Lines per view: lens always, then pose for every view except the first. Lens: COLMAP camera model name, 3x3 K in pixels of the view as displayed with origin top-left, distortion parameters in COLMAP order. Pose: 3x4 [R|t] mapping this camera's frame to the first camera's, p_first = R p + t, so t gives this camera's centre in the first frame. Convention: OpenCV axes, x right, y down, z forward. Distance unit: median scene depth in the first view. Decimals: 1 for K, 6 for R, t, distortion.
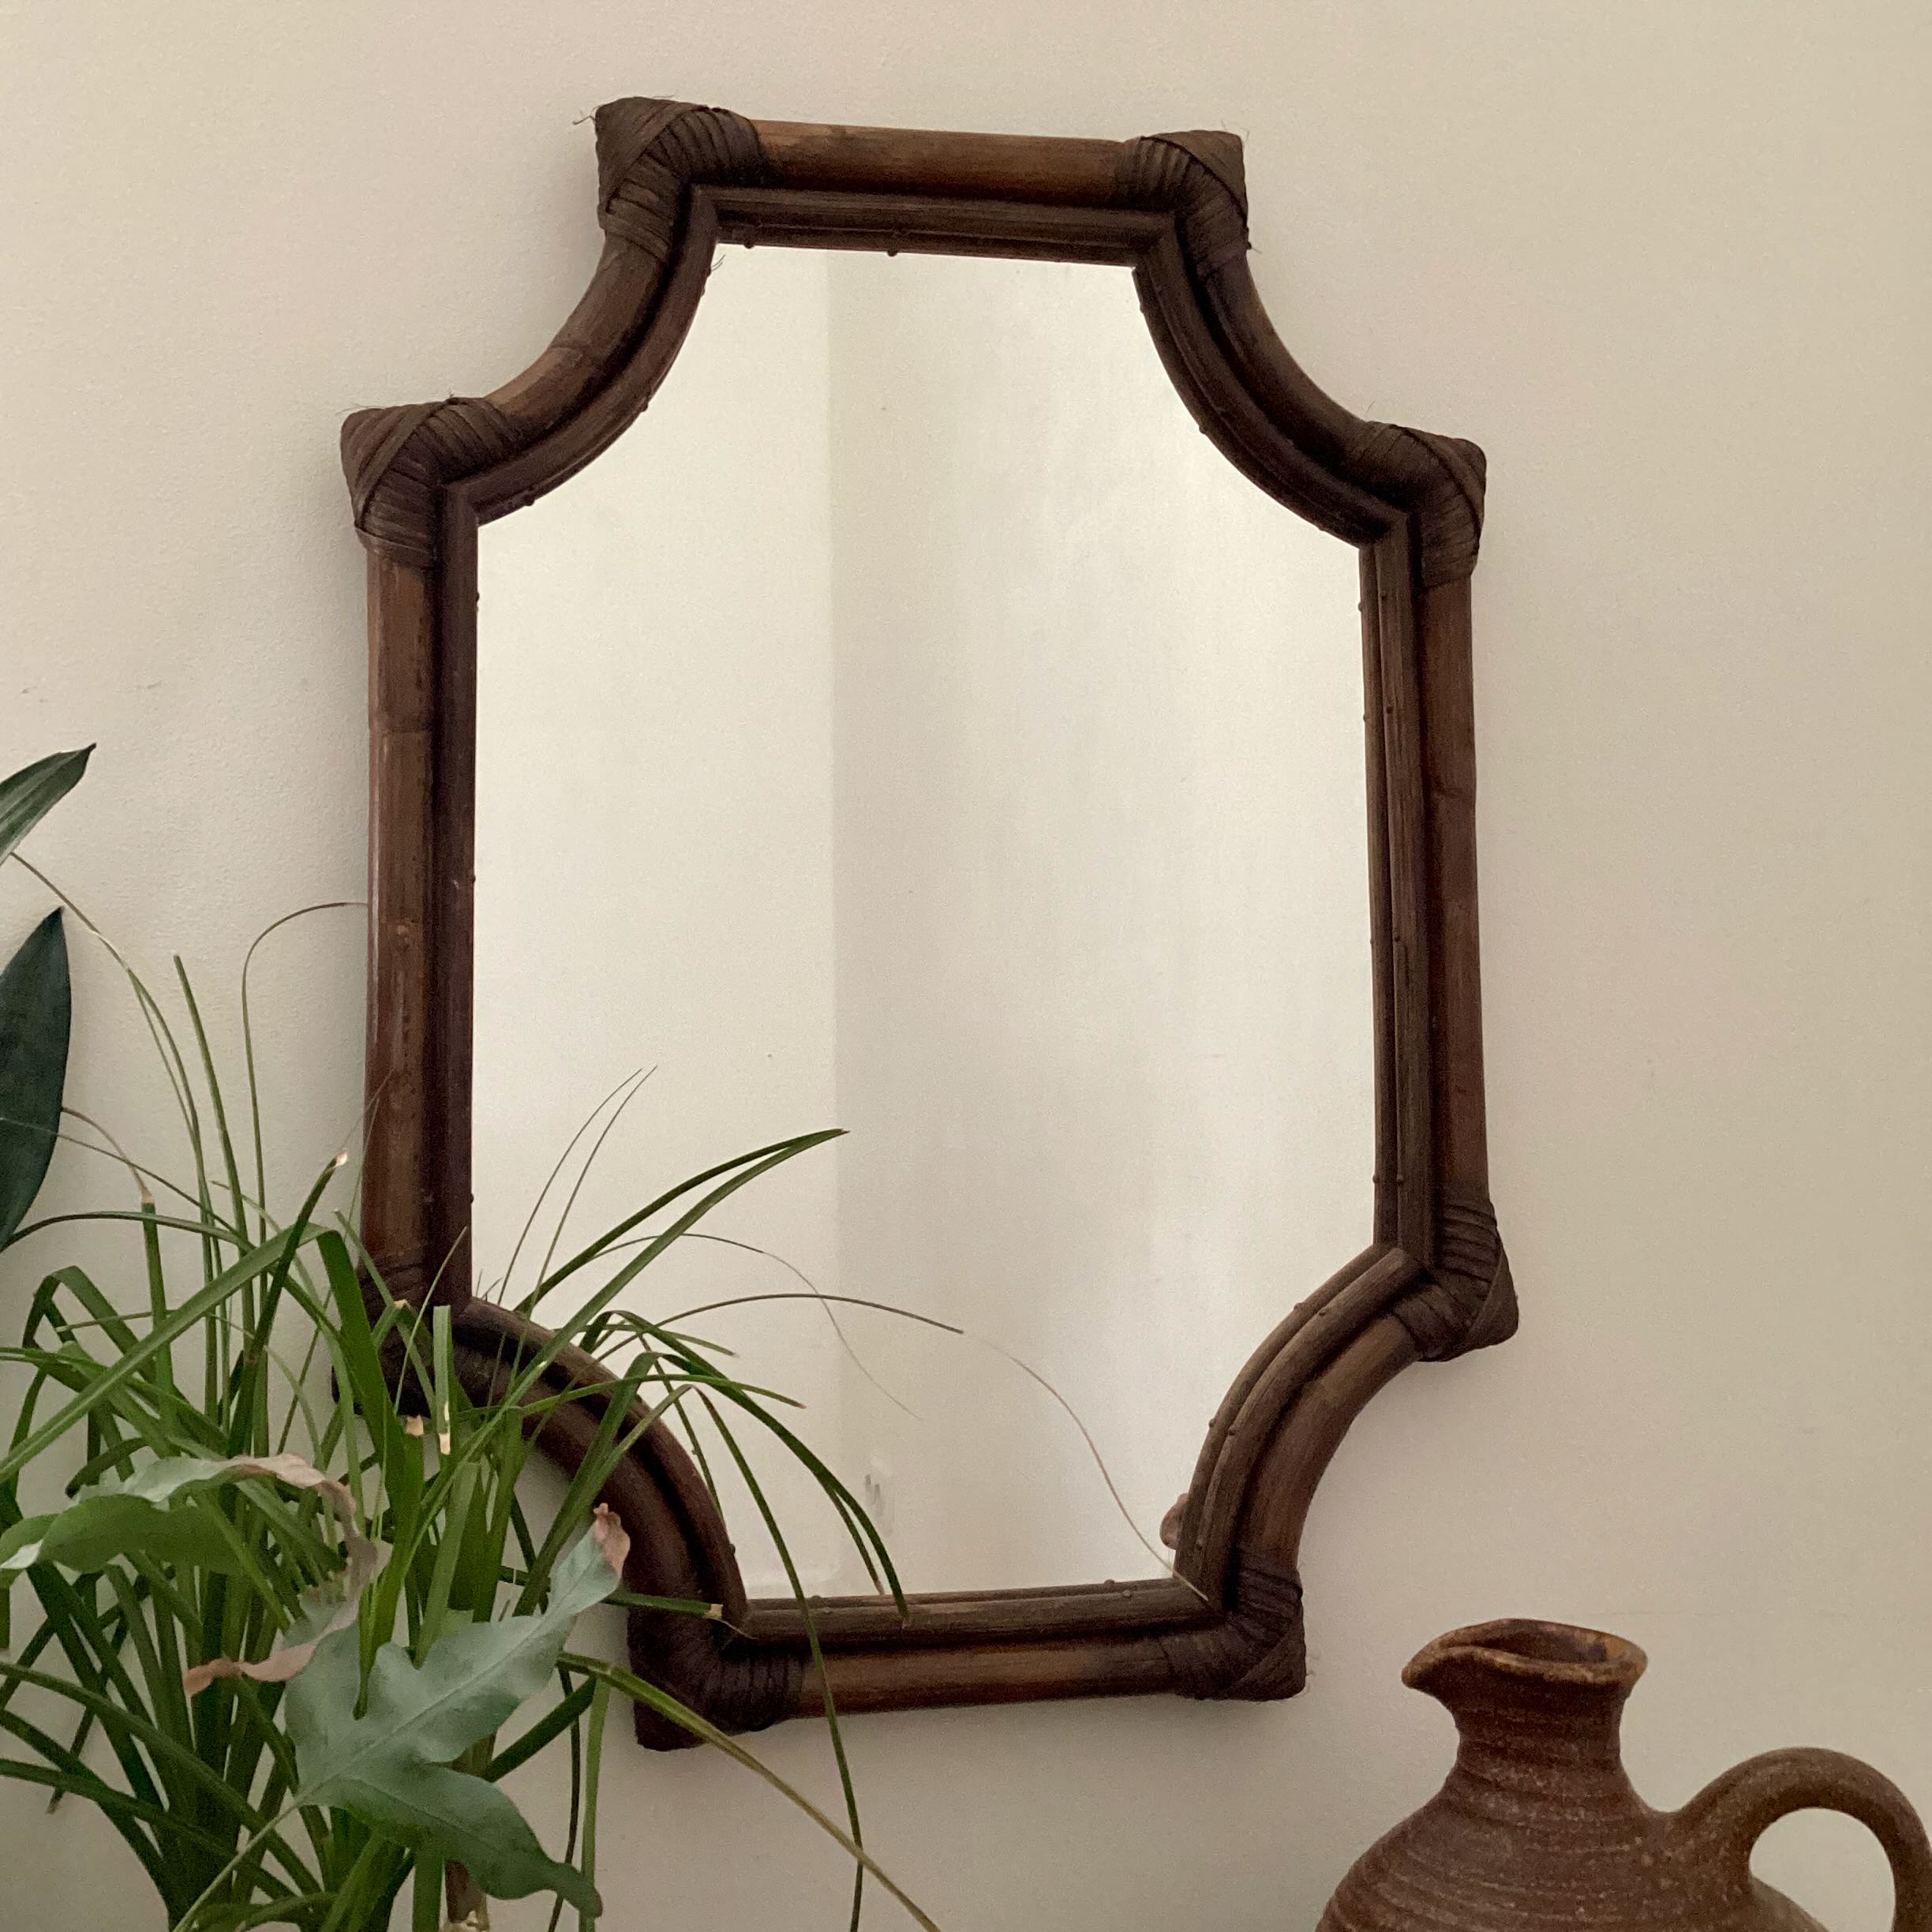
lens RADIAL K [[2346.1, 0, 965.2], [0, 2346.1, 962.9], [0, 0, 1]] dist [0.055716, 0.000000]
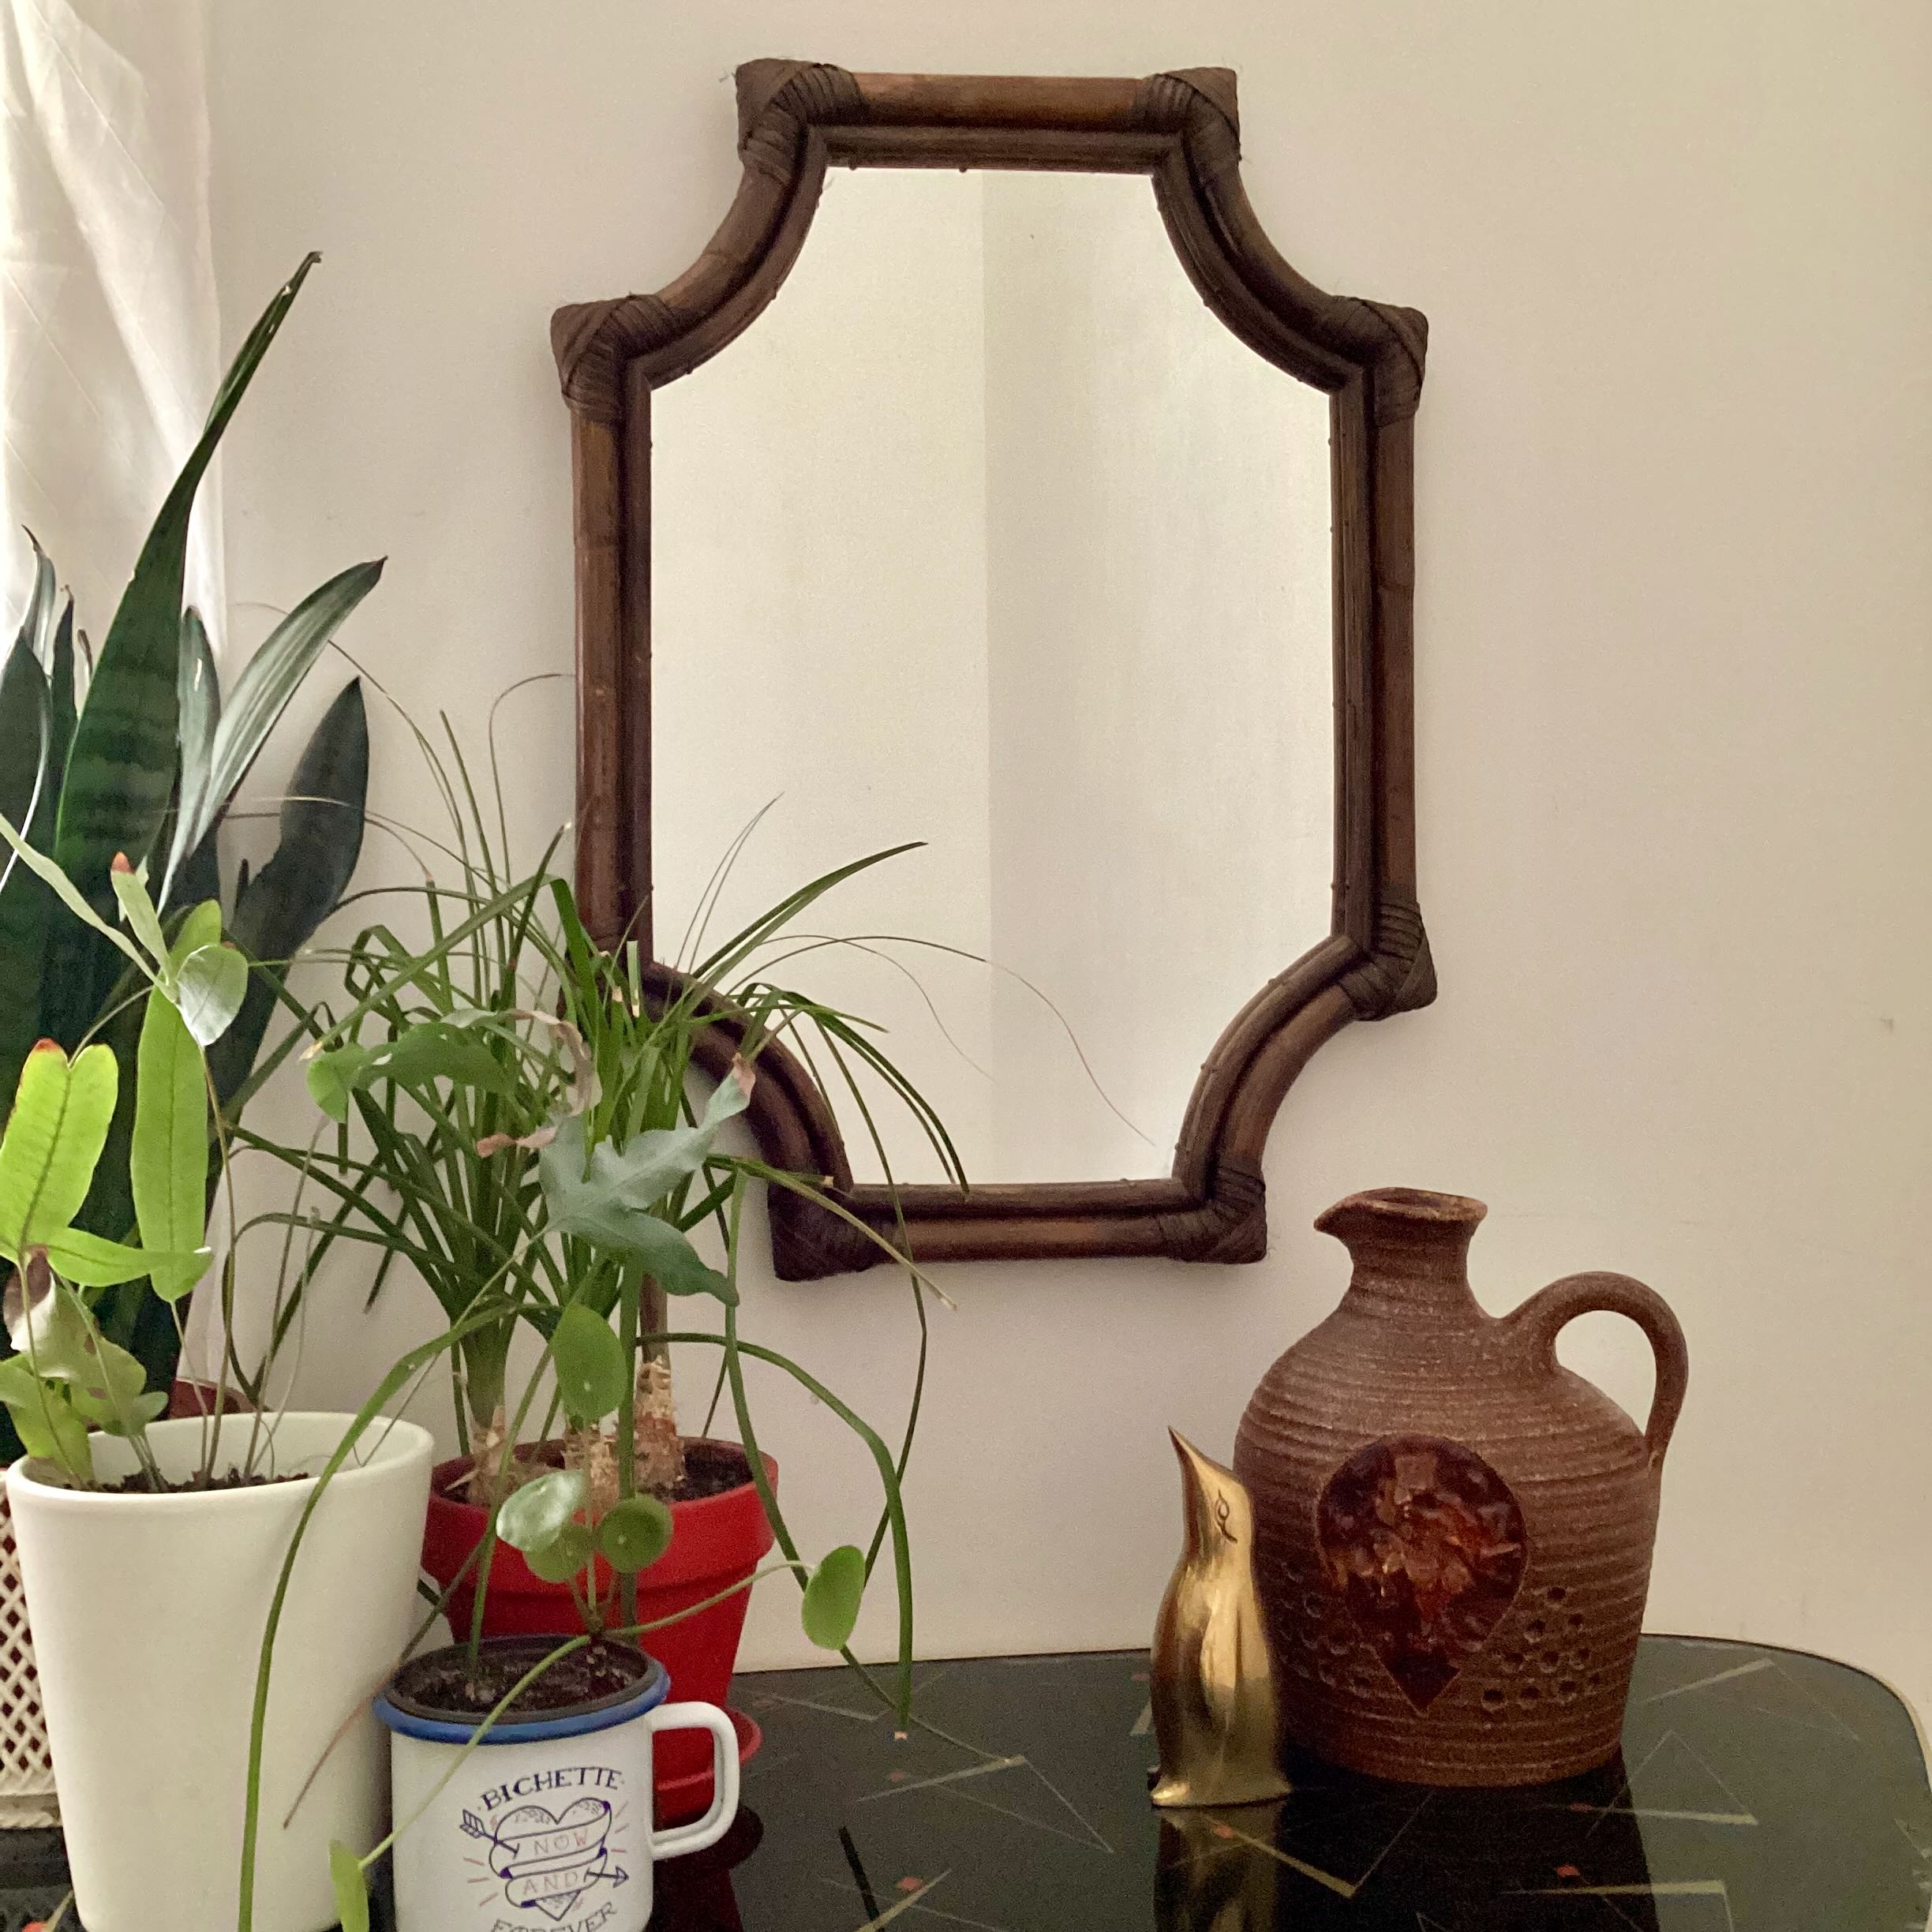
lens RADIAL K [[2346.1, 0, 969.6], [0, 2346.1, 969.1], [0, 0, 1]] dist [0.055716, 0.000000]
pose [[0.997186, 0.005193, -0.074792, 0.076129], [0.000694, 0.996916, 0.078473, 0.037849], [0.074969, -0.078304, 0.994107, -0.346171]]
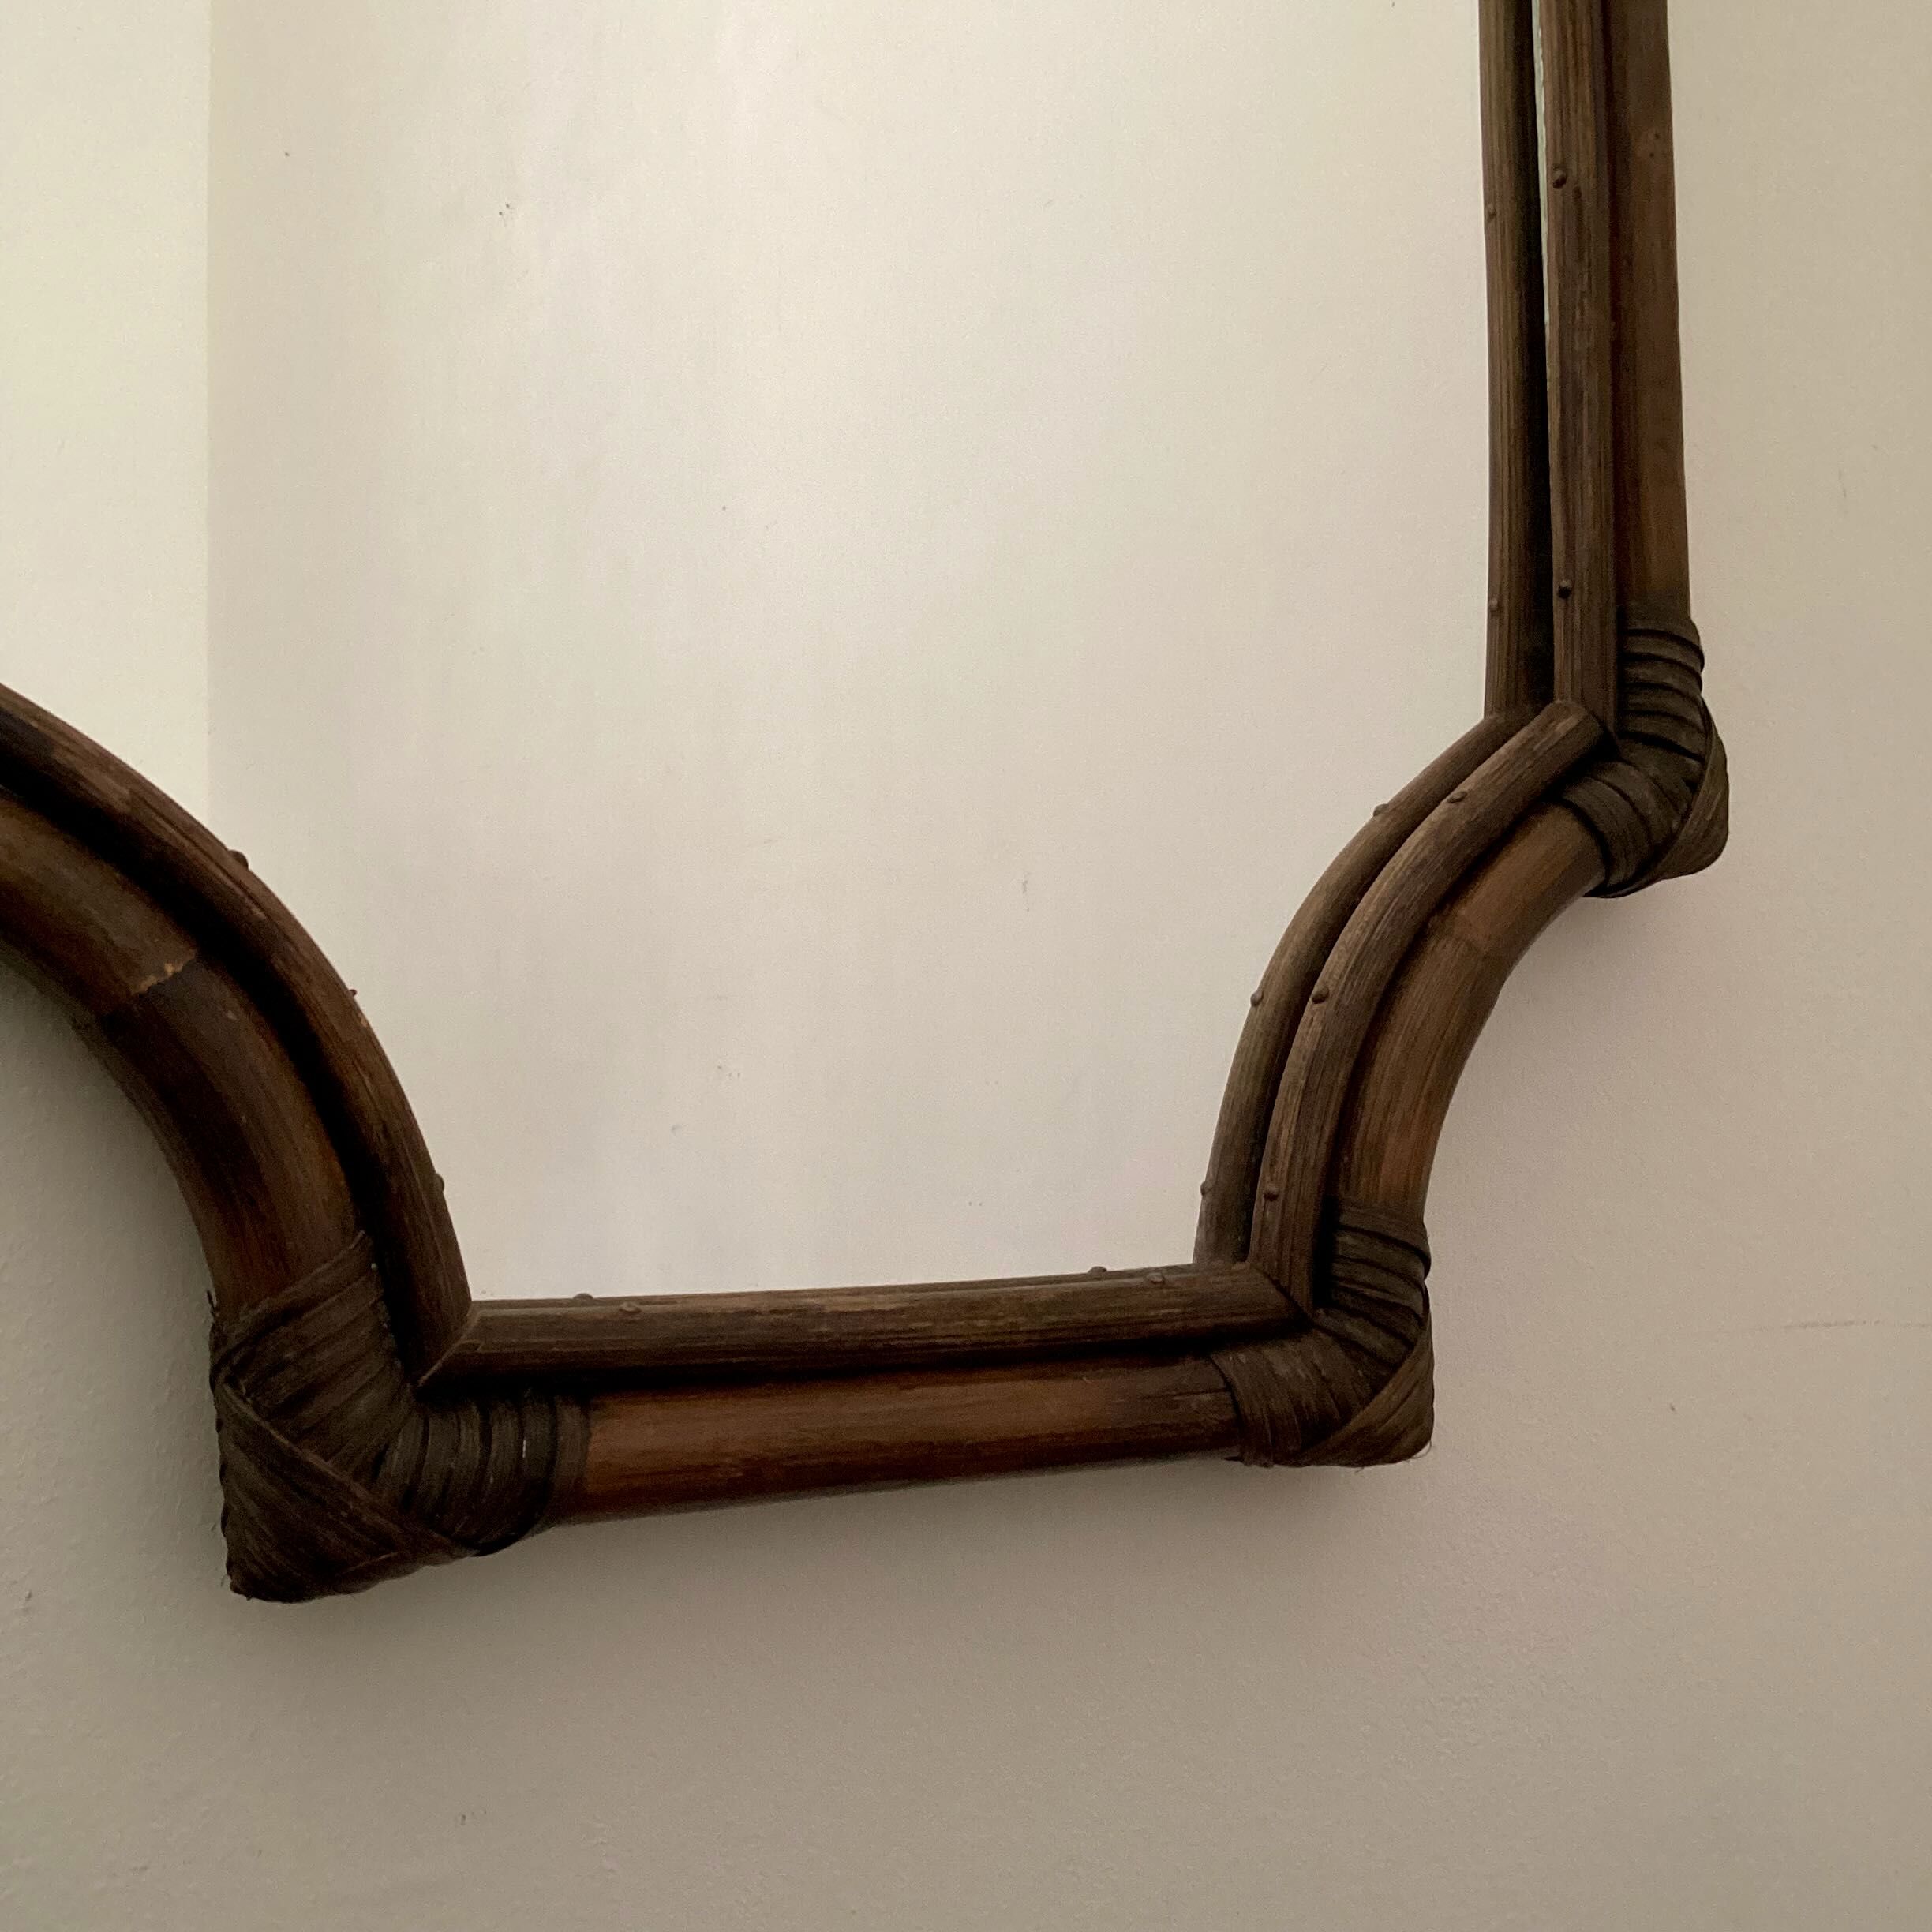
lens RADIAL K [[2346.1, 0, 970.6], [0, 2346.1, 967.4], [0, 0, 1]] dist [0.055716, 0.000000]
pose [[0.960747, 0.015593, 0.276987, -0.124821], [-0.019701, 0.999733, 0.012052, 0.191987], [-0.276725, -0.017036, 0.960798, 0.496674]]
